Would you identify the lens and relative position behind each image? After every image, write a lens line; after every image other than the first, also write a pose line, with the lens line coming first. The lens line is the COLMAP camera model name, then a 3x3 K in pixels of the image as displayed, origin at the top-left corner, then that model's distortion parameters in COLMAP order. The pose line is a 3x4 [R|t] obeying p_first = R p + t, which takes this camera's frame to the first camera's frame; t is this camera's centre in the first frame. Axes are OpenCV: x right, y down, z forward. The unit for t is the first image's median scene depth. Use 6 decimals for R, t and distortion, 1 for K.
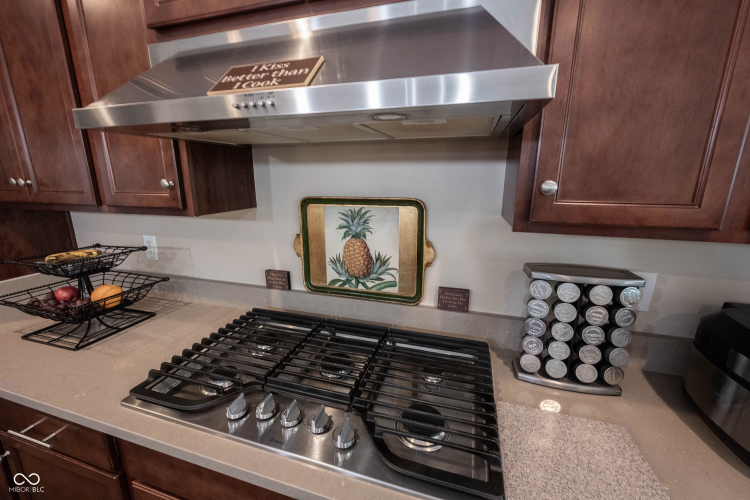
lens RADIAL K [[305.8, 0, 376.4], [0, 305.8, 246.7], [0, 0, 1]] dist [0.003803, 0.000175]
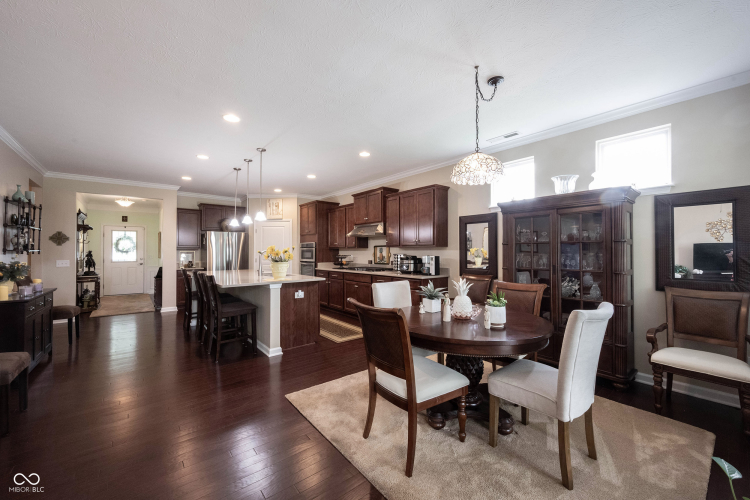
lens RADIAL K [[297.3, 0, 375.8], [0, 297.3, 250.1], [0, 0, 1]] dist [0.001370, -0.000549]
pose [[0.822624, -0.017765, -0.568308, 2.834527], [-0.117431, 0.972654, -0.200387, 0.982447], [0.556327, 0.231580, 0.798042, -3.263871]]
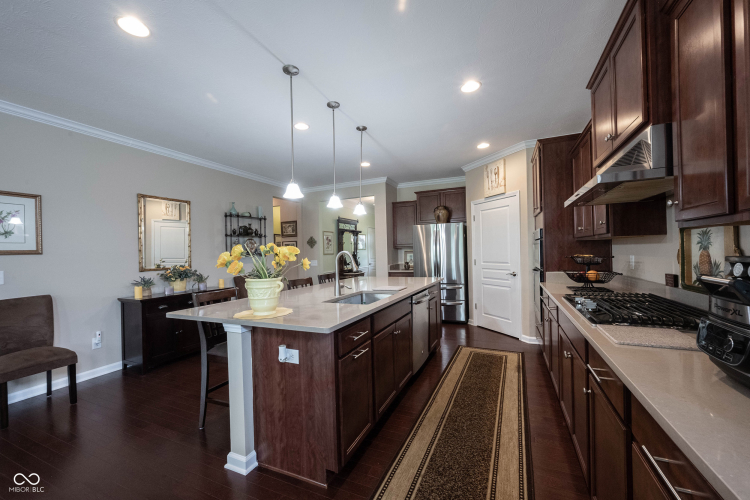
lens RADIAL K [[297.3, 0, 377.7], [0, 297.3, 253.7], [0, 0, 1]] dist [0.001370, -0.000549]
pose [[-0.146069, -0.001961, -0.989272, 1.512381], [-0.201461, 0.979102, 0.027806, 0.255622], [0.968544, 0.203362, -0.143411, -0.280758]]
